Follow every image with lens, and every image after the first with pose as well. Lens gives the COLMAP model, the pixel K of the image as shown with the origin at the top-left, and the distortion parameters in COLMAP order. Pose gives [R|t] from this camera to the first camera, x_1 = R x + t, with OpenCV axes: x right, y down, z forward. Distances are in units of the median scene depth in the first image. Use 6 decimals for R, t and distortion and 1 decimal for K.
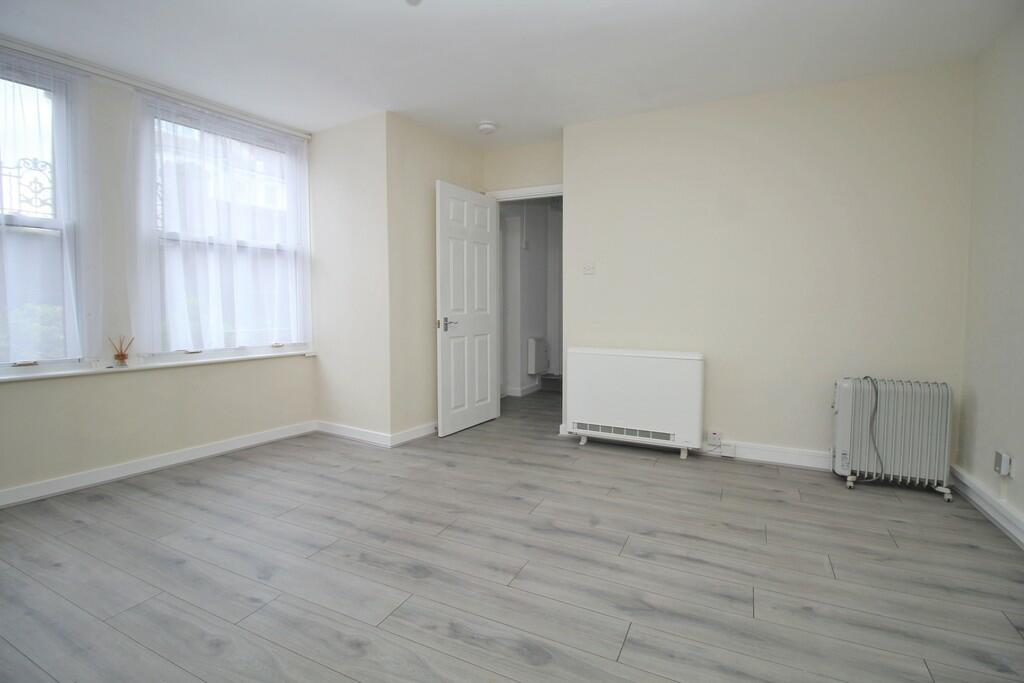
lens RADIAL K [[475.5, 0, 519.7], [0, 475.5, 328.7], [0, 0, 1]] dist [0.001007, -0.013886]
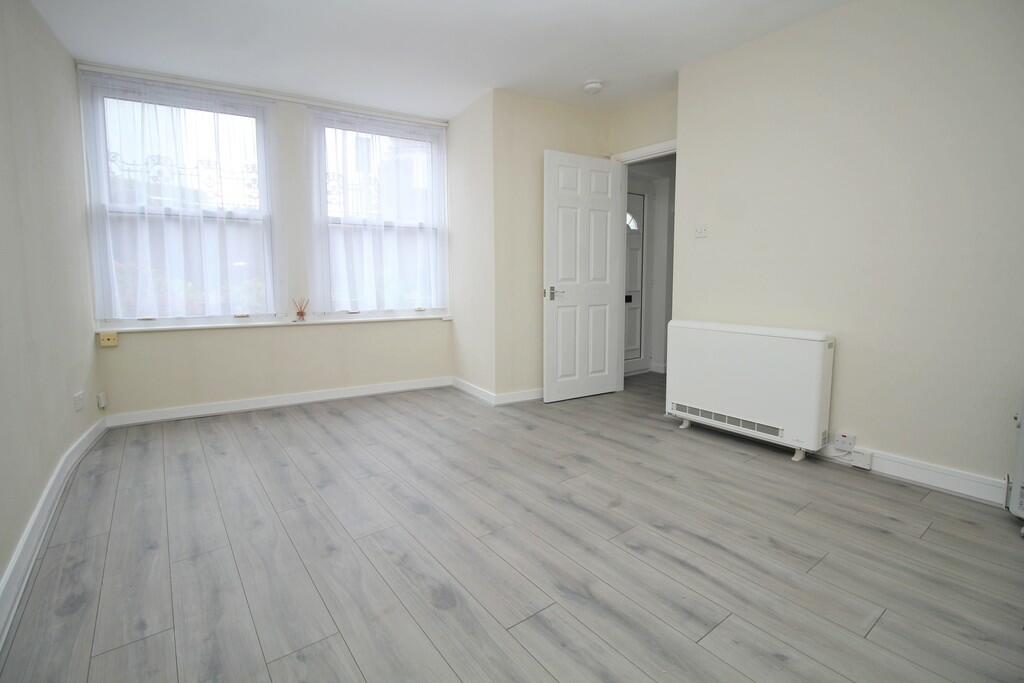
lens RADIAL K [[475.5, 0, 519.7], [0, 475.5, 328.7], [0, 0, 1]] dist [0.001007, -0.013886]
pose [[0.891415, 0.044636, -0.450985, 0.318928], [-0.020326, 0.998074, 0.058607, 0.010498], [0.452732, -0.043076, 0.890605, 0.080558]]
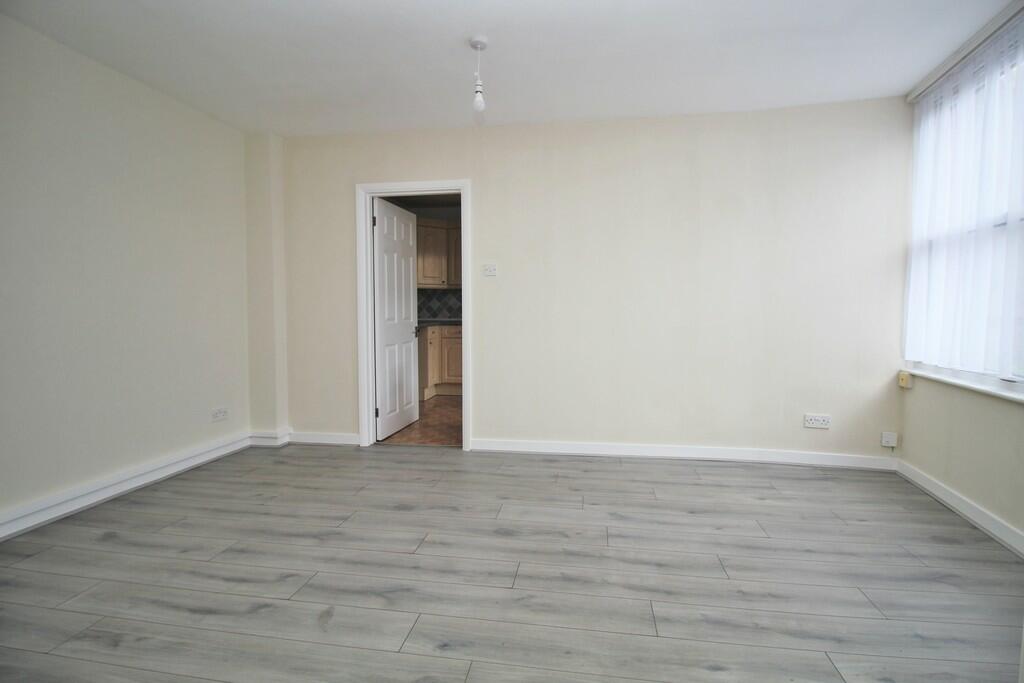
lens RADIAL K [[475.5, 0, 519.7], [0, 475.5, 328.7], [0, 0, 1]] dist [0.001007, -0.013886]
pose [[-0.955963, 0.011528, -0.293261, 0.066629], [-0.016164, 0.995643, 0.091830, -0.075030], [0.293042, 0.092527, -0.951612, 1.390940]]
